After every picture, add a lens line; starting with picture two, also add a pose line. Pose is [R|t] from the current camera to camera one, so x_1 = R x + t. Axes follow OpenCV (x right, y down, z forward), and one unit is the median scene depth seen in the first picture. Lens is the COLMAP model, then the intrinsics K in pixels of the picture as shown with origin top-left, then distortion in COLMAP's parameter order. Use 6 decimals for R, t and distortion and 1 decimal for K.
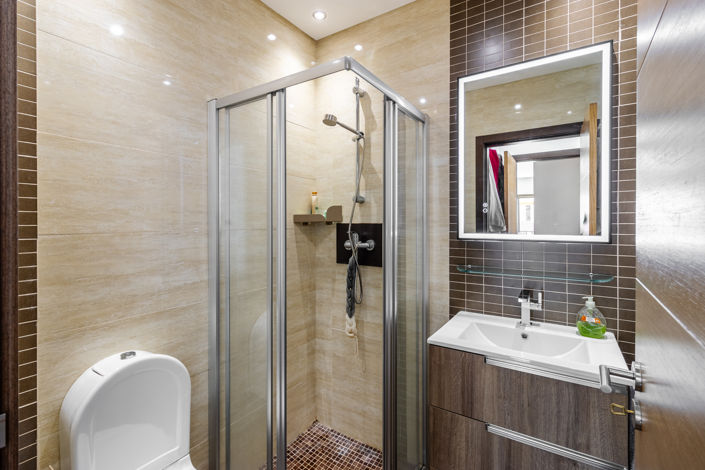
lens RADIAL K [[323.9, 0, 347.9], [0, 323.9, 229.0], [0, 0, 1]] dist [0.003072, -0.000248]
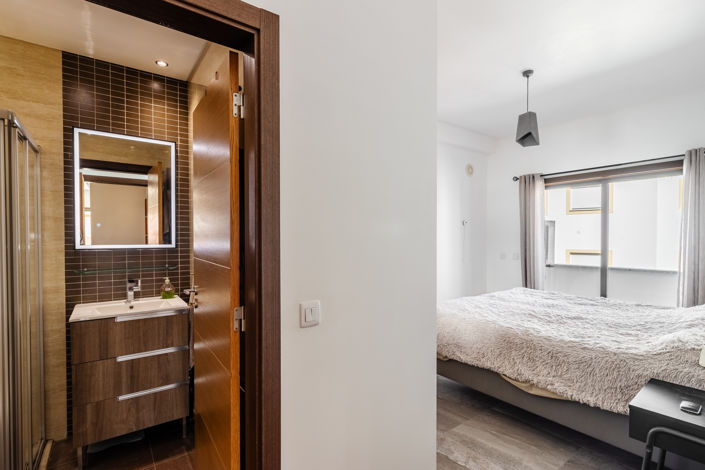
lens RADIAL K [[323.9, 0, 348.6], [0, 323.9, 236.8], [0, 0, 1]] dist [0.003072, -0.000248]
pose [[0.347803, -0.007165, 0.937540, -0.585746], [0.007753, 0.999959, 0.004766, -0.022162], [-0.937536, 0.005611, 0.347844, -0.575450]]
